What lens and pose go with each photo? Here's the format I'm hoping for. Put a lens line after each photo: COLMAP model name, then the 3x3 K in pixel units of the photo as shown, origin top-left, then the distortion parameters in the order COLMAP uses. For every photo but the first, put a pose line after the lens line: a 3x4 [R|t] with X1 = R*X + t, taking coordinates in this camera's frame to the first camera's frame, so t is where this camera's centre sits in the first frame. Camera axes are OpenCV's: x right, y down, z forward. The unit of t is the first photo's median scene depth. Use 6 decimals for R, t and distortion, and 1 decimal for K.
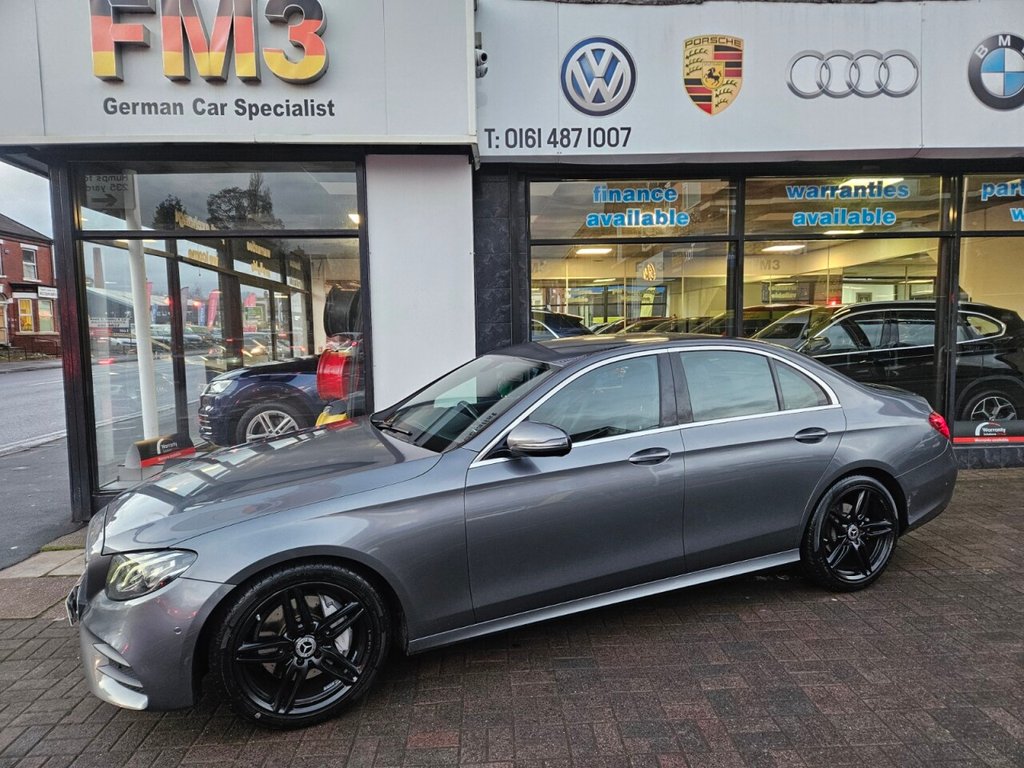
lens RADIAL K [[673.5, 0, 513.2], [0, 673.5, 394.3], [0, 0, 1]] dist [0.076545, -0.056945]
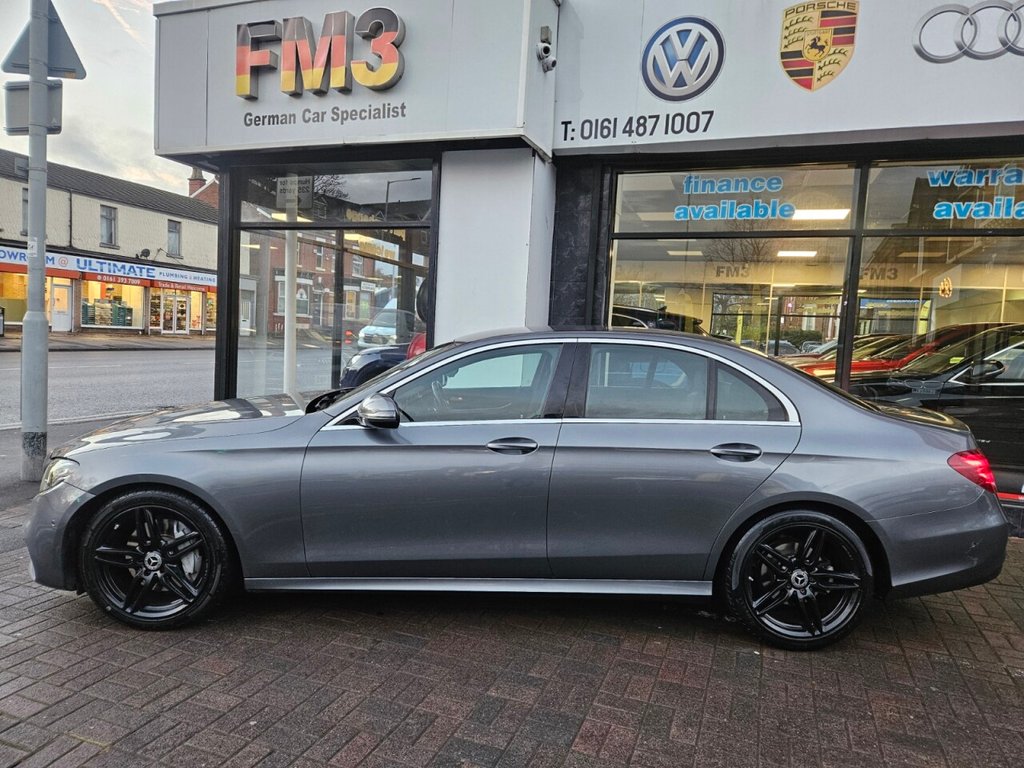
lens RADIAL K [[673.5, 0, 517.4], [0, 673.5, 383.8], [0, 0, 1]] dist [0.080167, -0.062178]
pose [[0.918052, 0.093995, -0.385157, 0.319605], [-0.103851, 0.994581, -0.004816, 0.005185], [0.382618, 0.044420, 0.922838, 0.067352]]
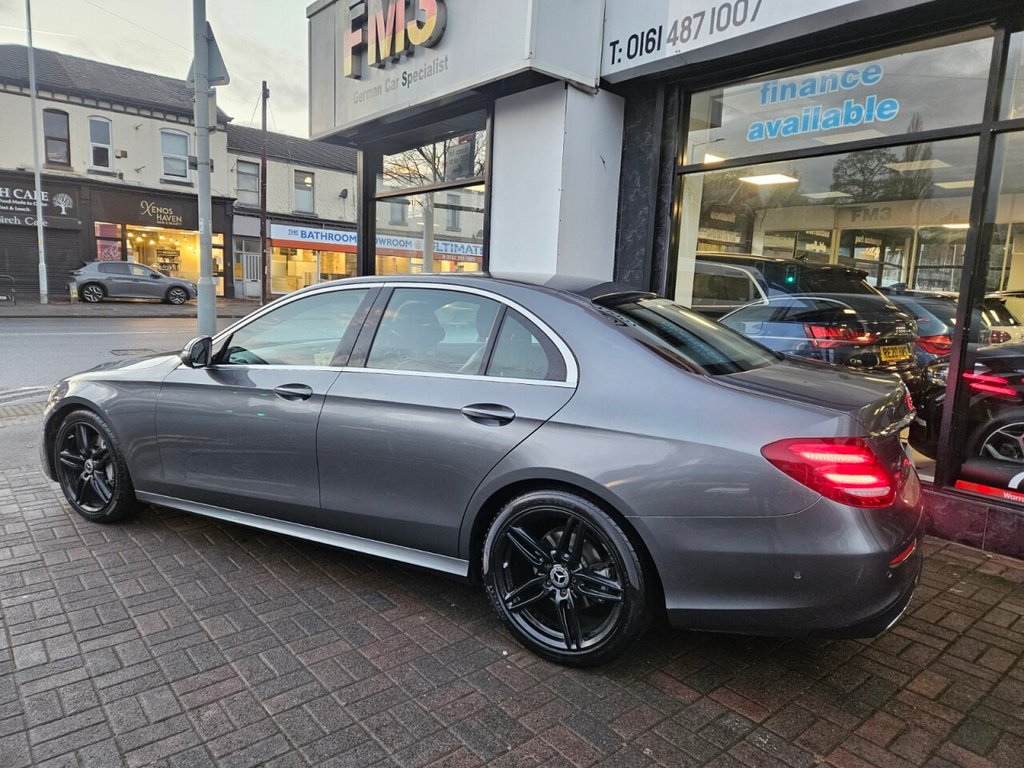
lens RADIAL K [[673.5, 0, 510.3], [0, 673.5, 385.4], [0, 0, 1]] dist [0.082125, -0.065680]
pose [[0.610967, 0.154307, -0.776472, 0.631138], [-0.122863, 0.987418, 0.099553, -0.026675], [0.782064, 0.034576, 0.622238, 0.364655]]
